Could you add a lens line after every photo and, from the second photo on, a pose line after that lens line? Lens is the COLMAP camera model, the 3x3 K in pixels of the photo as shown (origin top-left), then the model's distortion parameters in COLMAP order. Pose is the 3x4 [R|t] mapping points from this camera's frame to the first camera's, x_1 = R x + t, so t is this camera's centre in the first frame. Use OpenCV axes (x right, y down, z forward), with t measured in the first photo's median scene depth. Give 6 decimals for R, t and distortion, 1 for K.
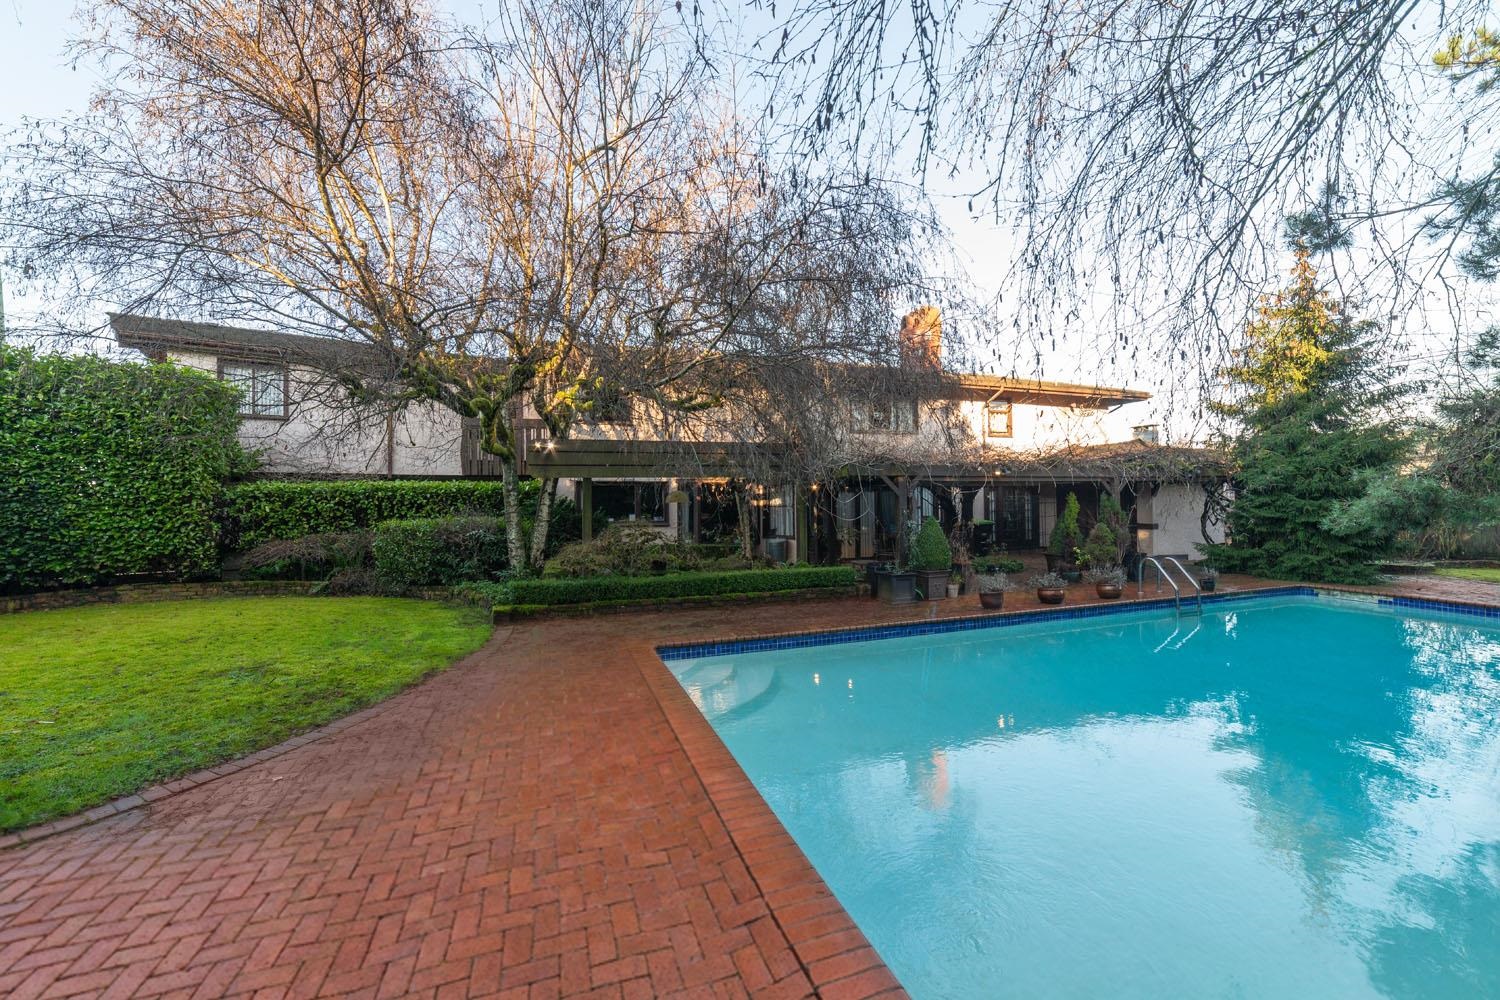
lens RADIAL K [[569.8, 0, 750.0], [0, 569.8, 500.0], [0, 0, 1]] dist [-0.030145, 0.009795]
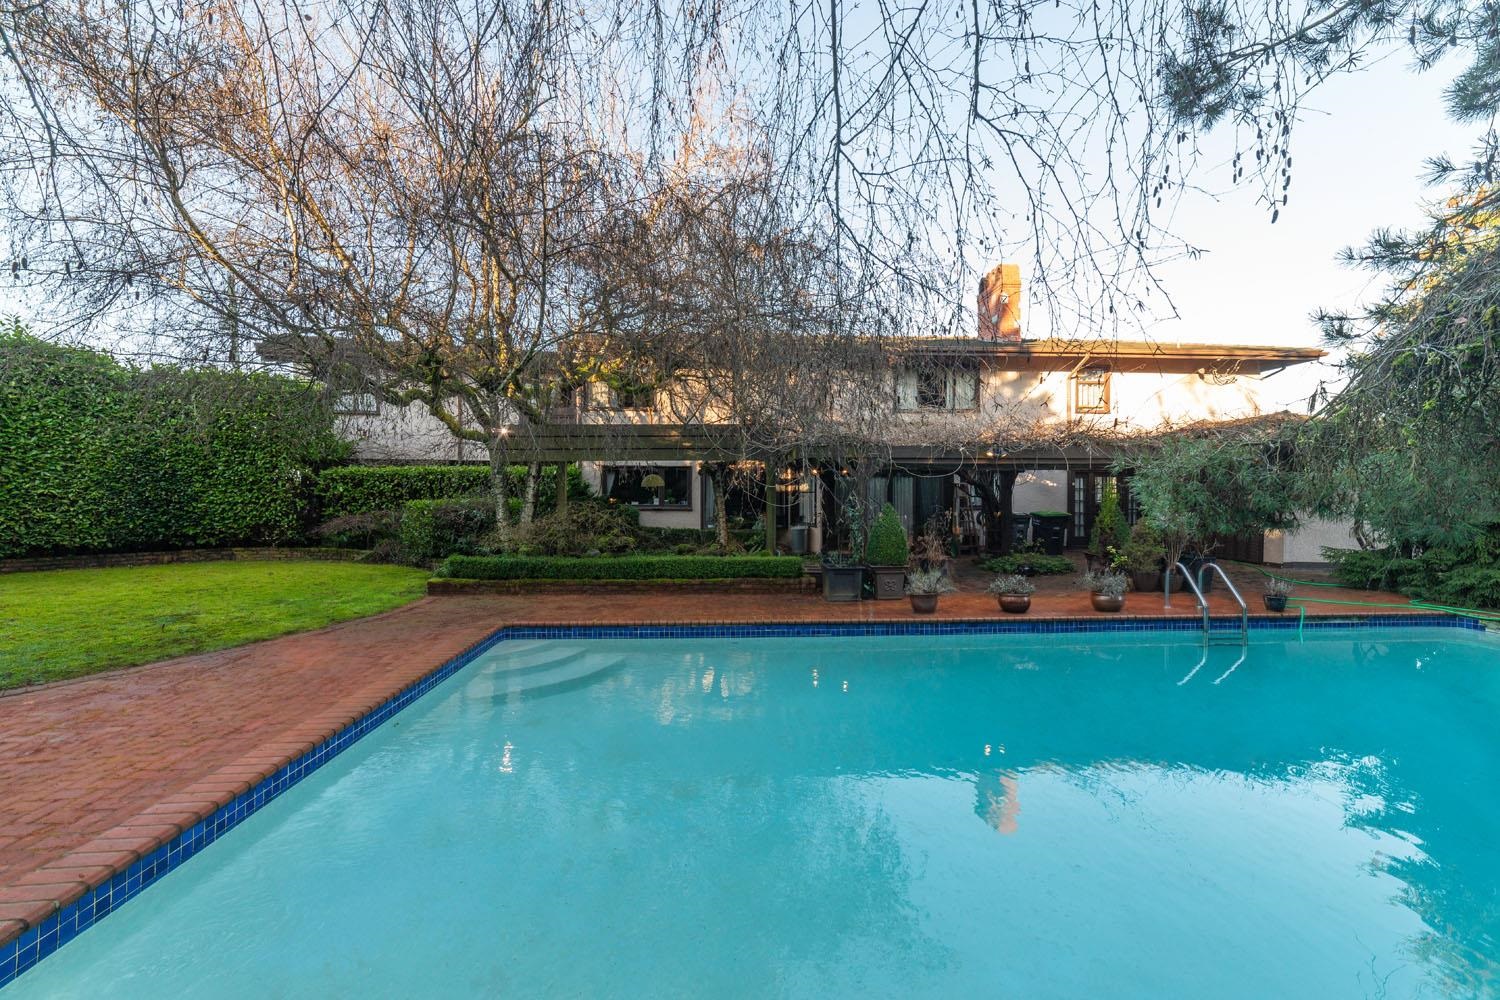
lens RADIAL K [[569.8, 0, 750.0], [0, 569.8, 500.0], [0, 0, 1]] dist [-0.030145, 0.009795]
pose [[0.959770, 0.015194, -0.280376, 0.310216], [-0.008627, 0.999659, 0.024640, 0.002570], [0.280654, -0.021230, 0.959574, 0.085020]]
